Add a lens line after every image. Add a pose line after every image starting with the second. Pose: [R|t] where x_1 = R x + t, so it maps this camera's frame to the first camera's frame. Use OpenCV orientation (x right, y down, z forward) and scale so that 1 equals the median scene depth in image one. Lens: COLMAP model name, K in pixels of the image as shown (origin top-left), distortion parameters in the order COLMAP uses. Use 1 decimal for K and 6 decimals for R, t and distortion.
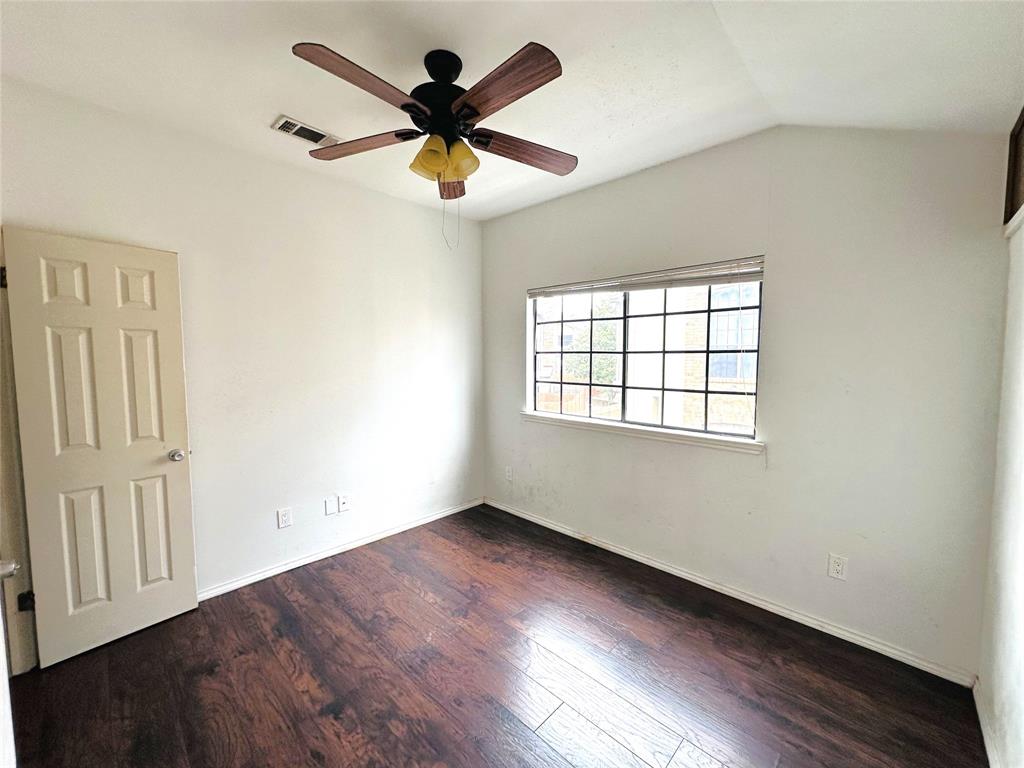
lens RADIAL K [[407.7, 0, 513.2], [0, 407.7, 384.2], [0, 0, 1]] dist [-0.001770, 0.000654]
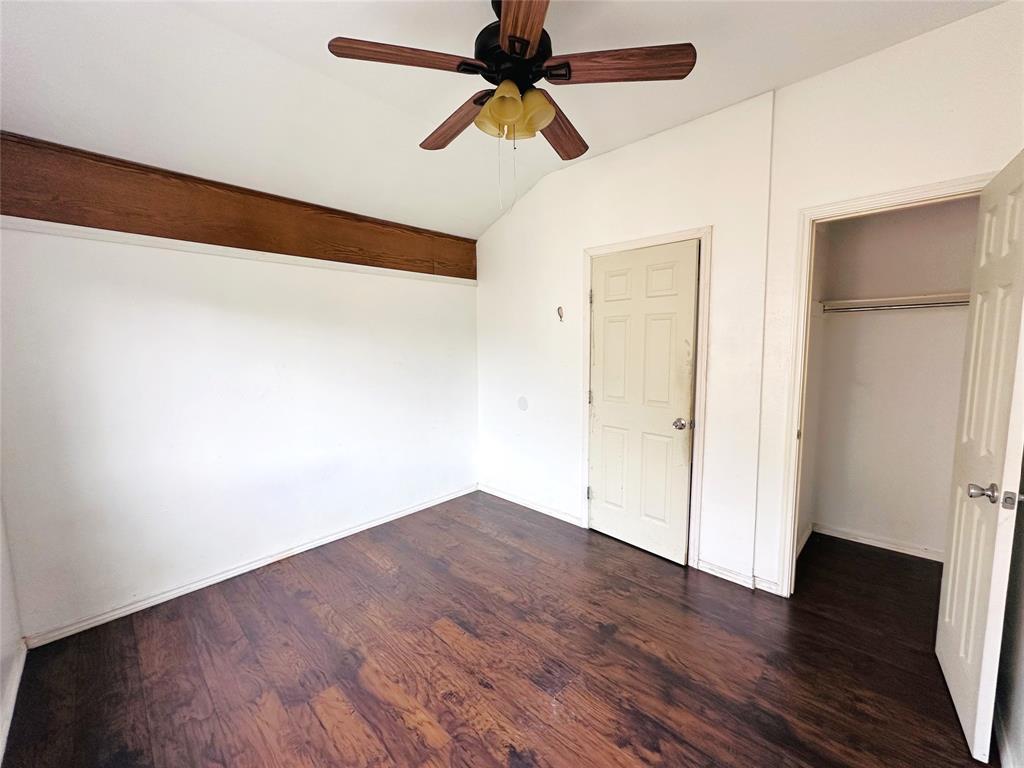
lens RADIAL K [[407.7, 0, 513.2], [0, 407.7, 384.2], [0, 0, 1]] dist [-0.001770, 0.000654]
pose [[-0.999936, 0.010961, -0.002619, -0.118522], [0.010351, 0.985162, 0.171316, -0.085390], [0.004458, 0.171278, -0.985213, 1.451912]]
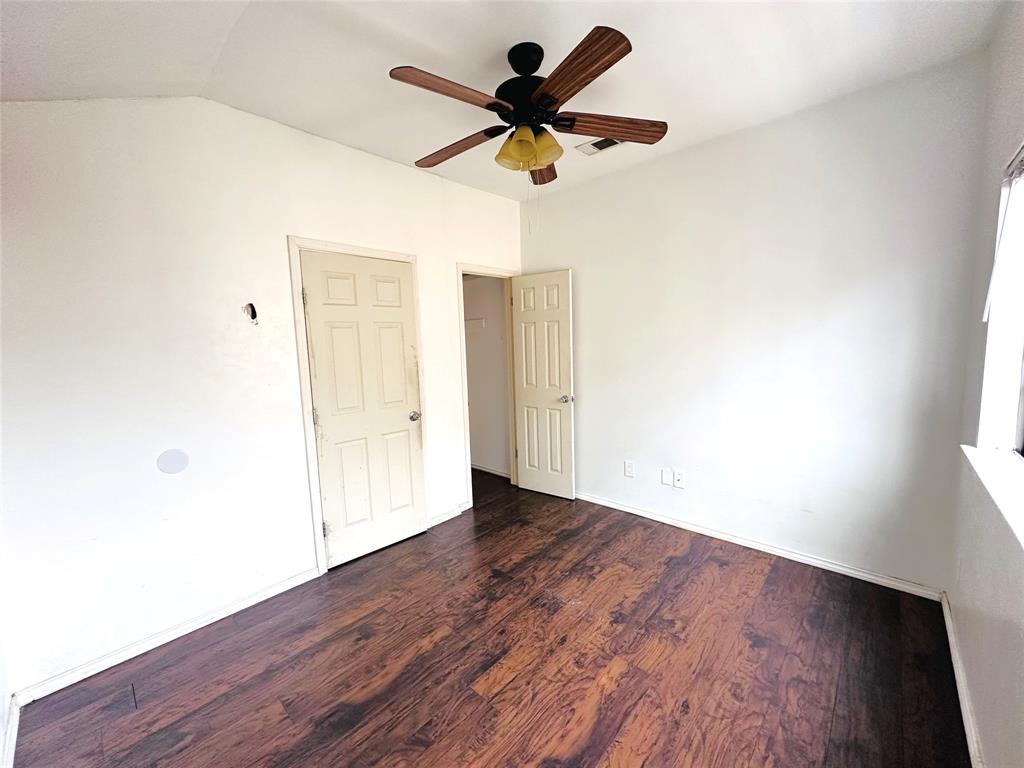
lens RADIAL K [[407.7, 0, 513.2], [0, 407.7, 384.2], [0, 0, 1]] dist [-0.001770, 0.000654]
pose [[0.027300, 0.110557, -0.993495, 0.689443], [-0.039241, 0.993218, 0.109448, -0.046078], [0.998857, 0.035997, 0.031453, 0.696417]]
